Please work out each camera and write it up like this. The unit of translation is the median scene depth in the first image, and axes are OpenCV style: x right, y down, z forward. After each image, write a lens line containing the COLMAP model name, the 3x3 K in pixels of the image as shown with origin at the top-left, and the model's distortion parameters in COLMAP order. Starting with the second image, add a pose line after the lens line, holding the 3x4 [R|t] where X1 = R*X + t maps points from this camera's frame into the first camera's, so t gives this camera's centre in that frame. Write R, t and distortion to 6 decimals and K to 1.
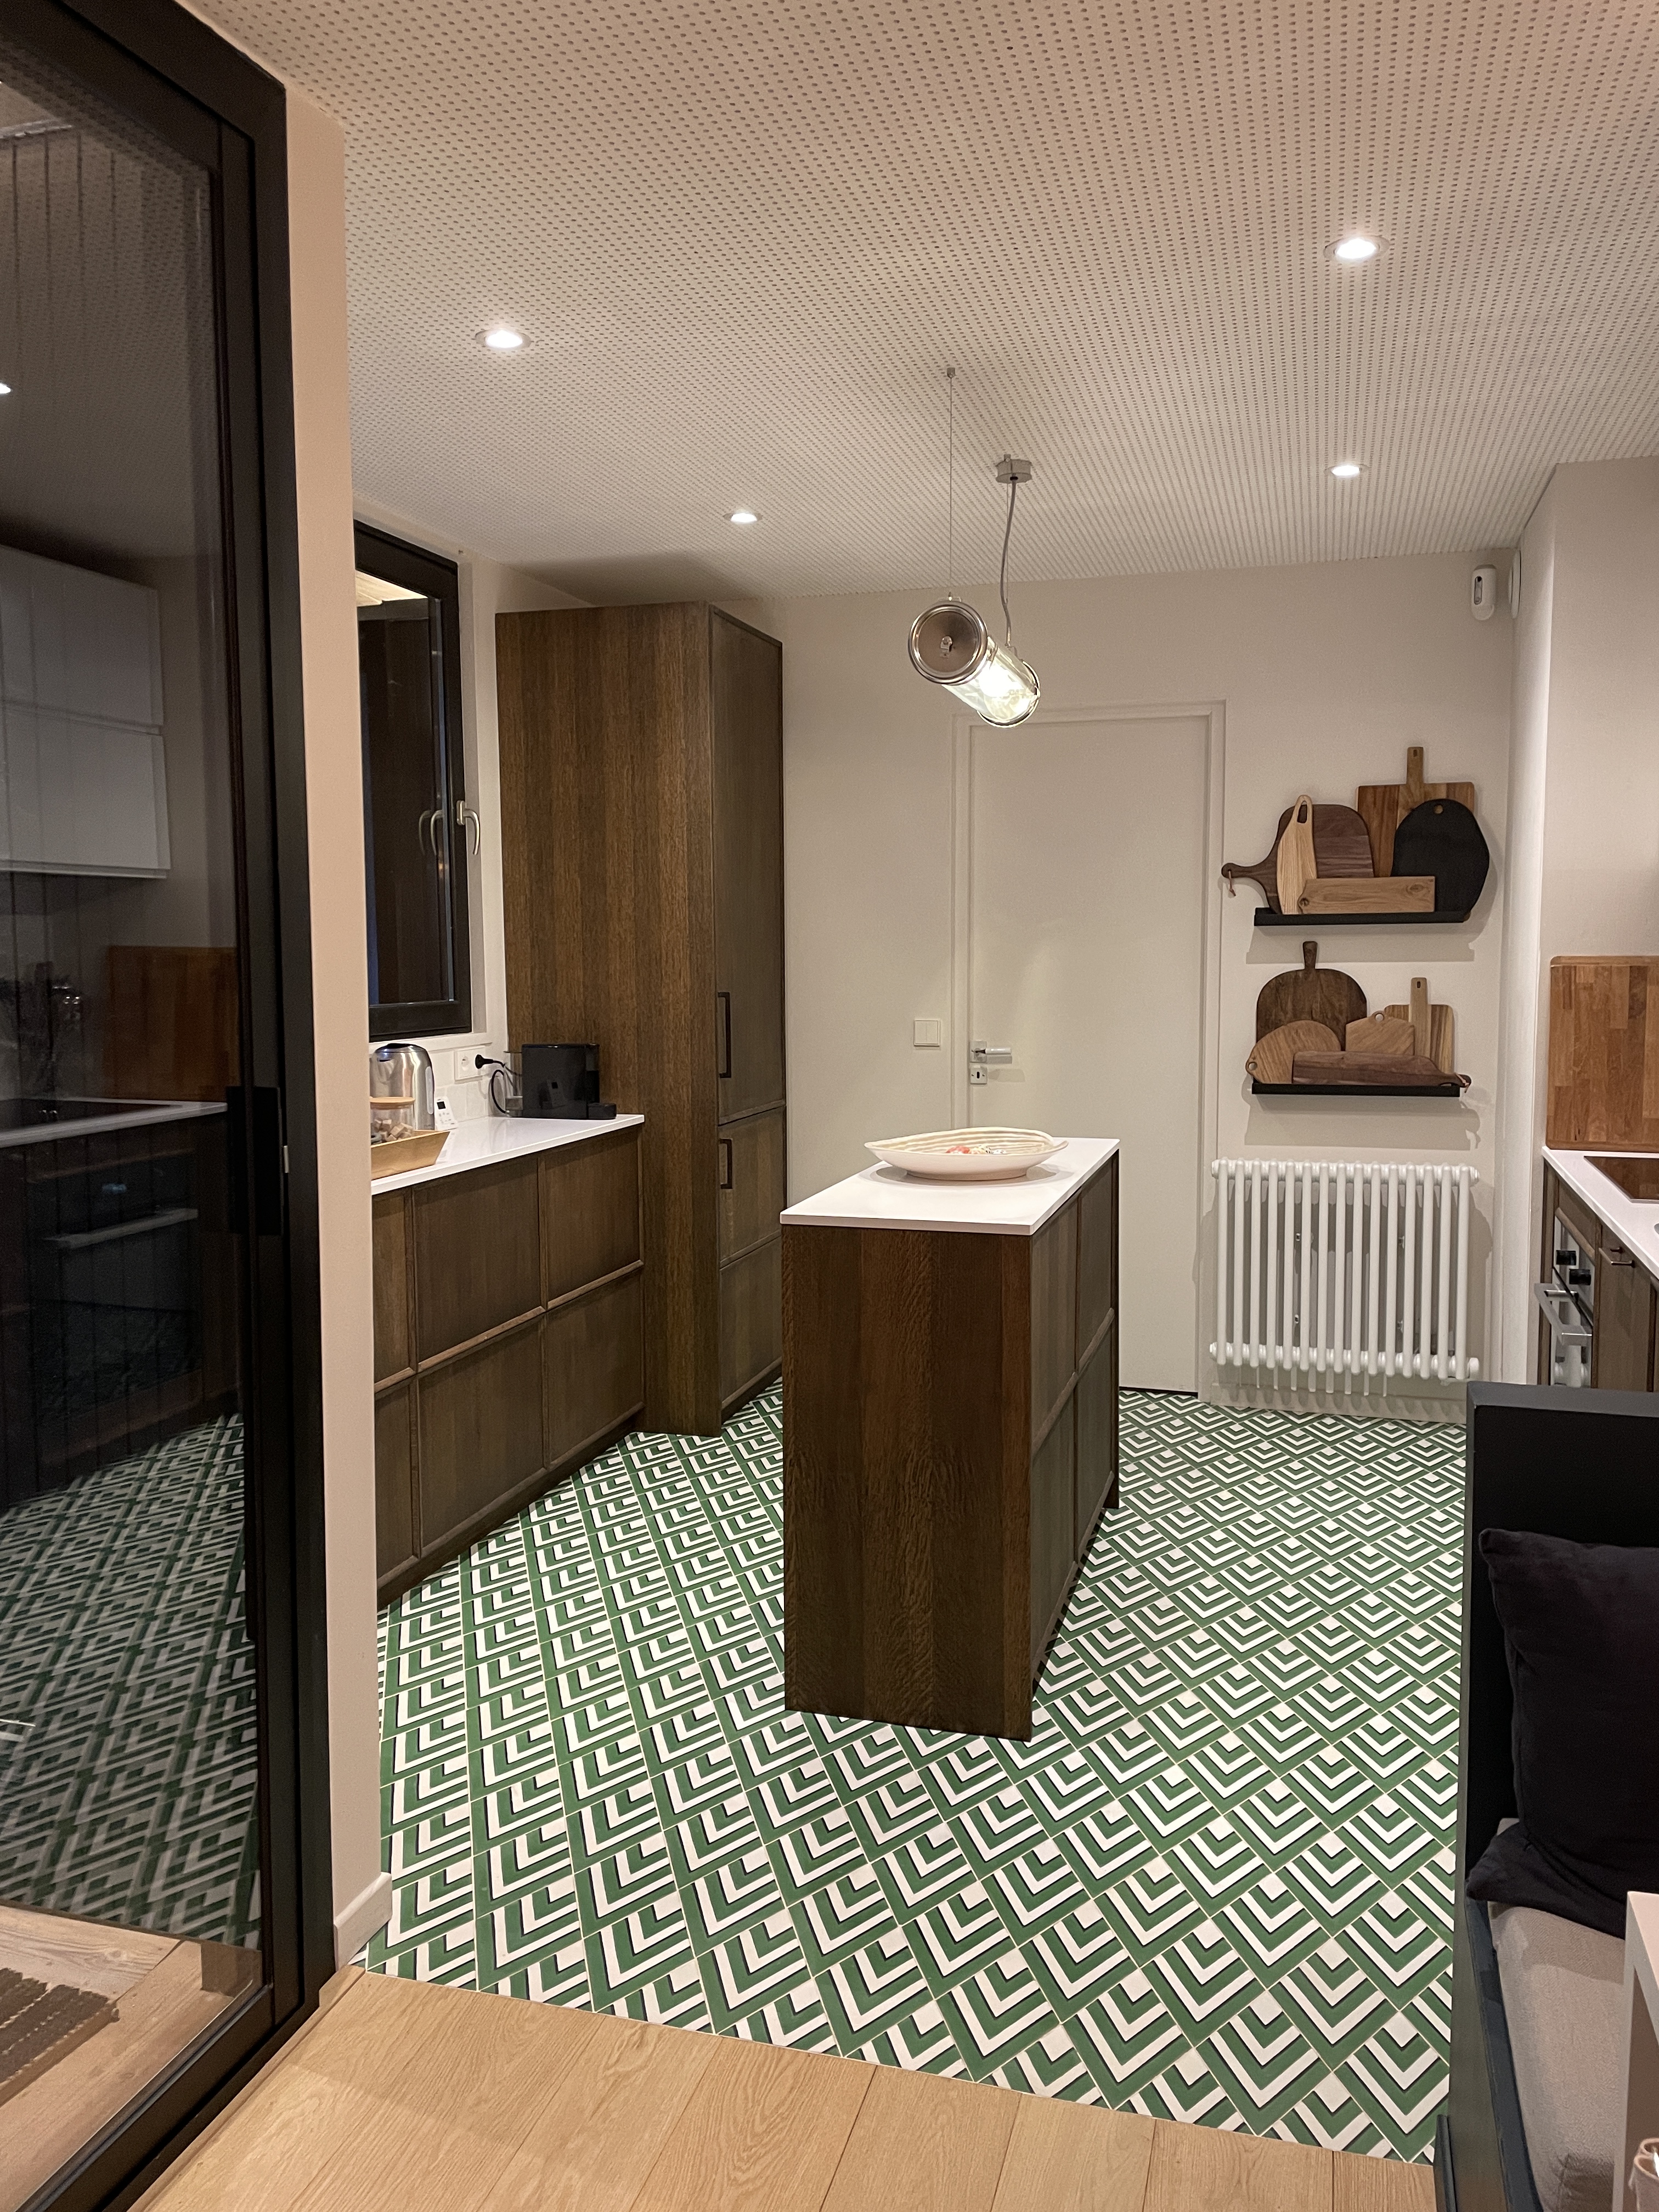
lens RADIAL K [[1686.1, 0, 831.7], [0, 1686.1, 1100.7], [0, 0, 1]] dist [0.073631, -0.091124]
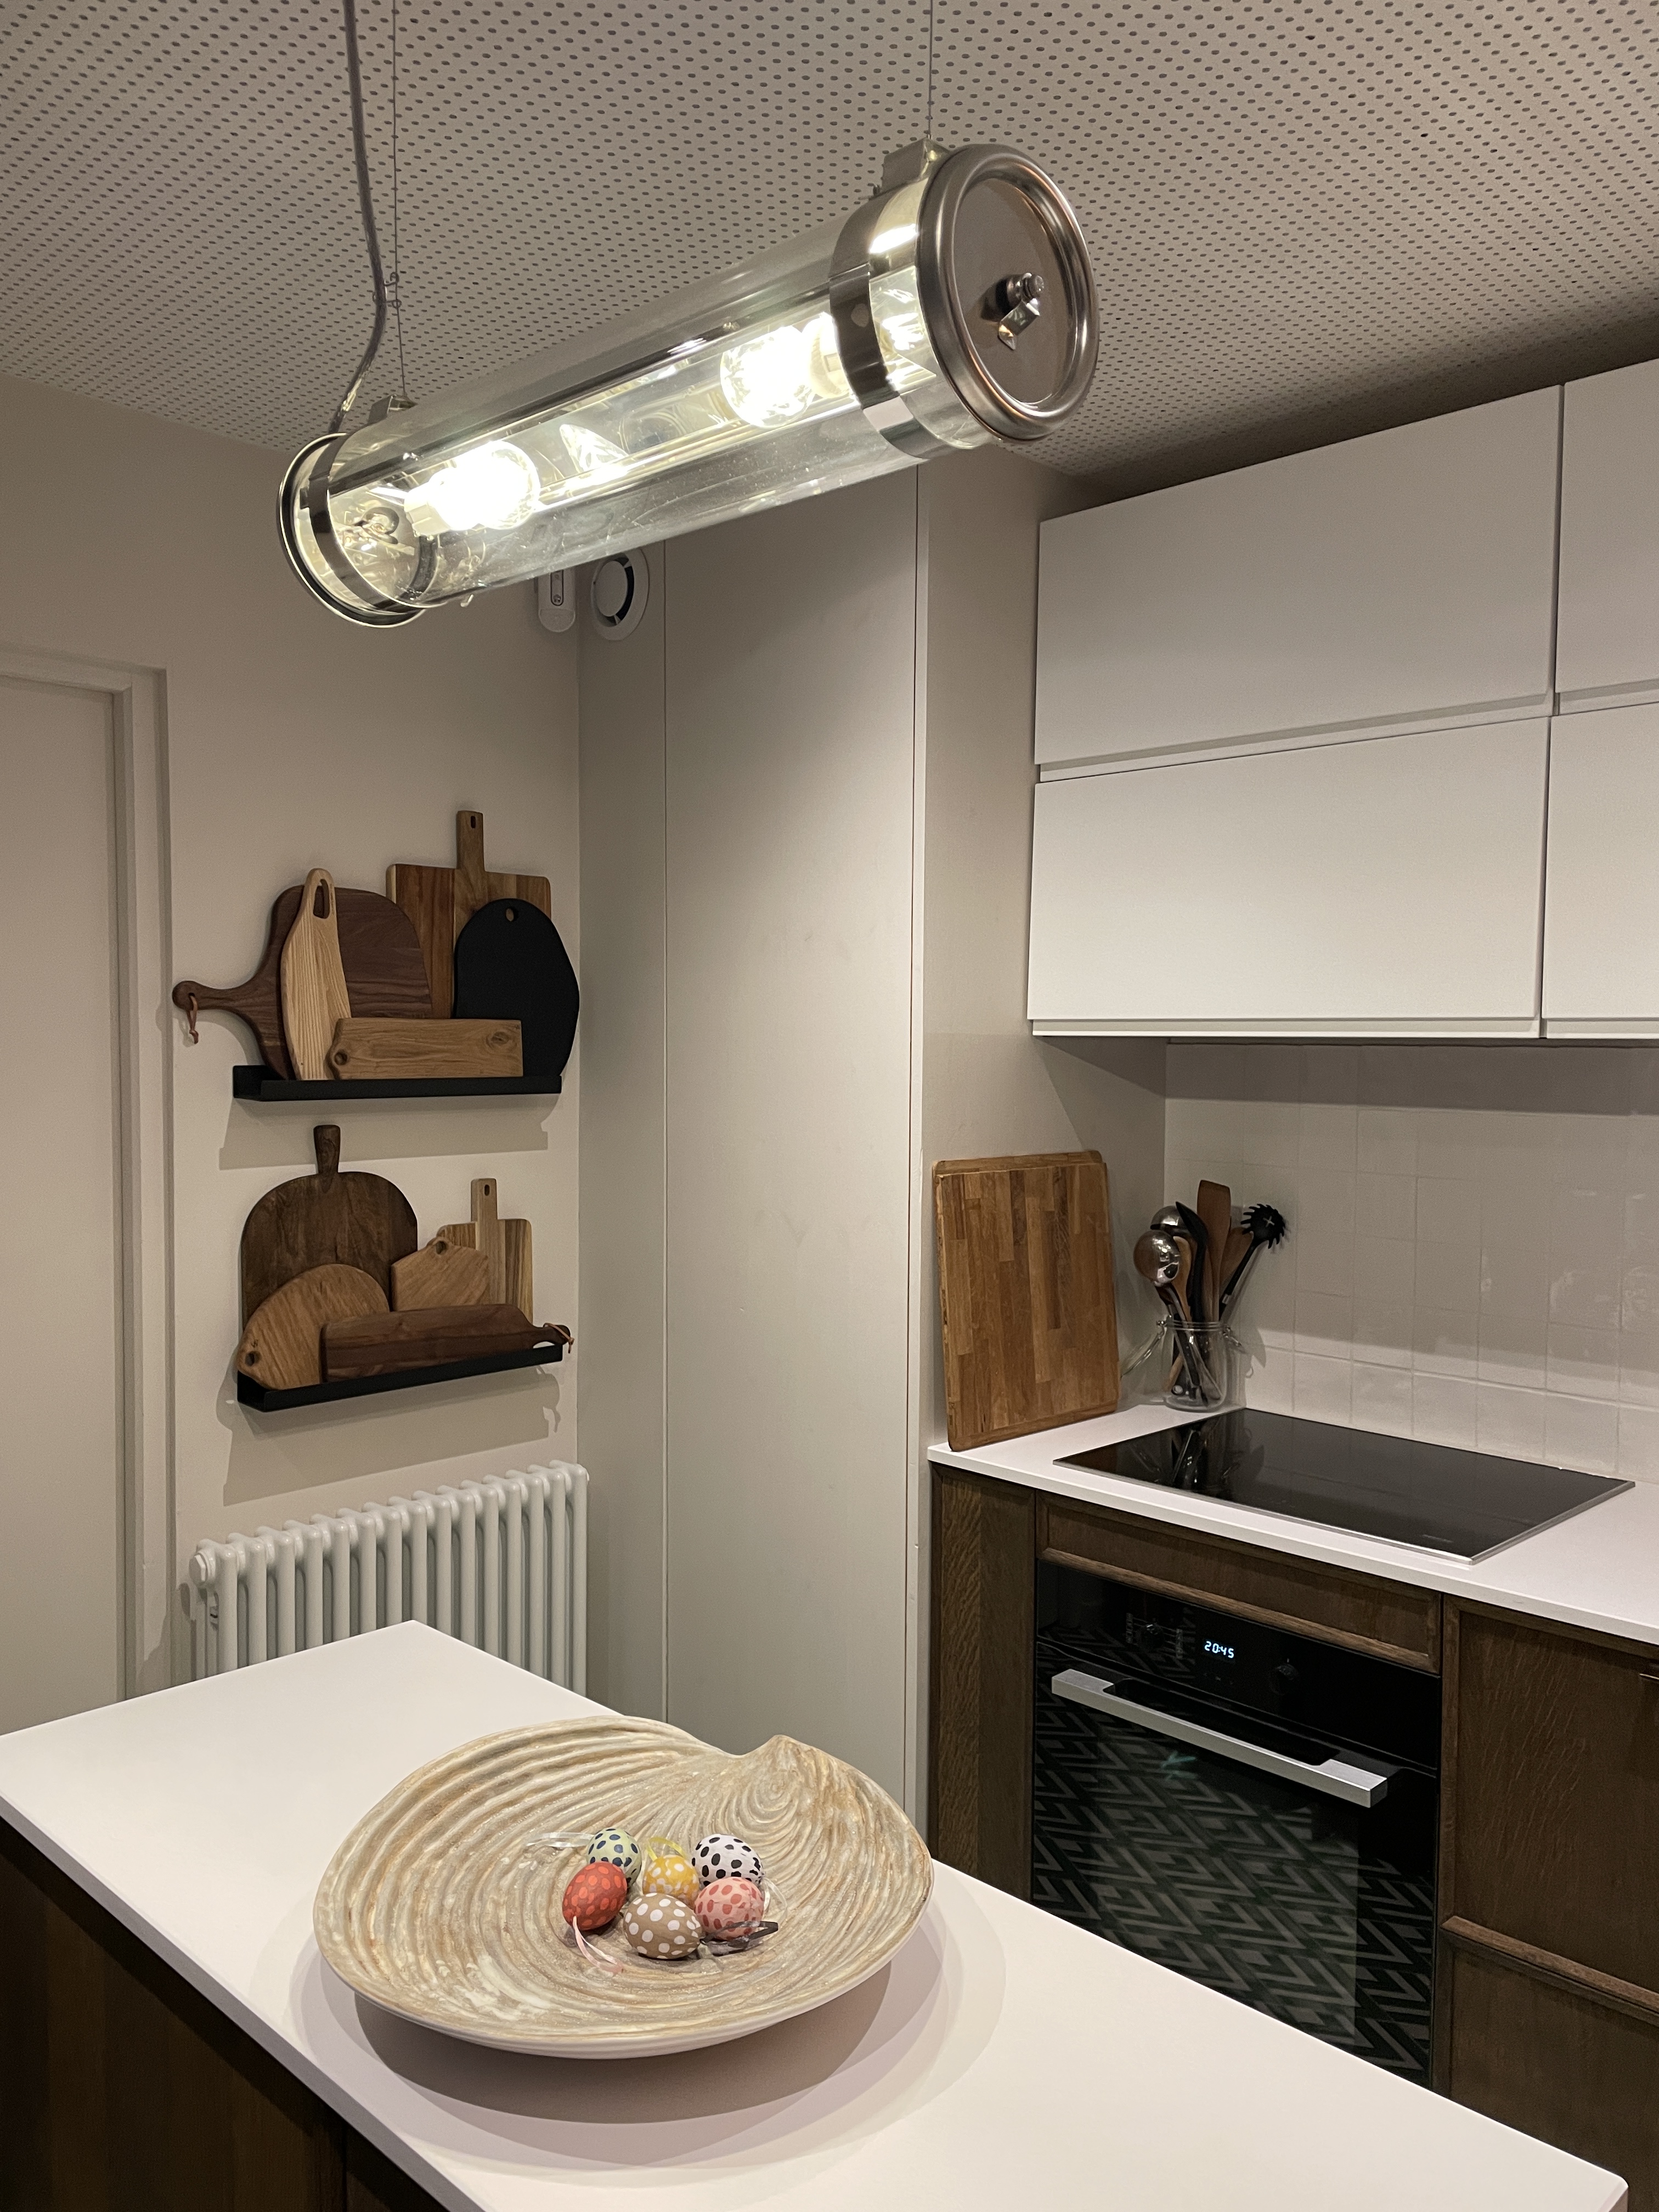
lens RADIAL K [[1686.1, 0, 837.0], [0, 1686.1, 1101.8], [0, 0, 1]] dist [0.073631, -0.091124]
pose [[0.459451, -0.026438, 0.887809, -0.146299], [0.073189, 0.997285, -0.008178, -0.085908], [-0.885182, 0.068735, 0.460139, 0.595302]]
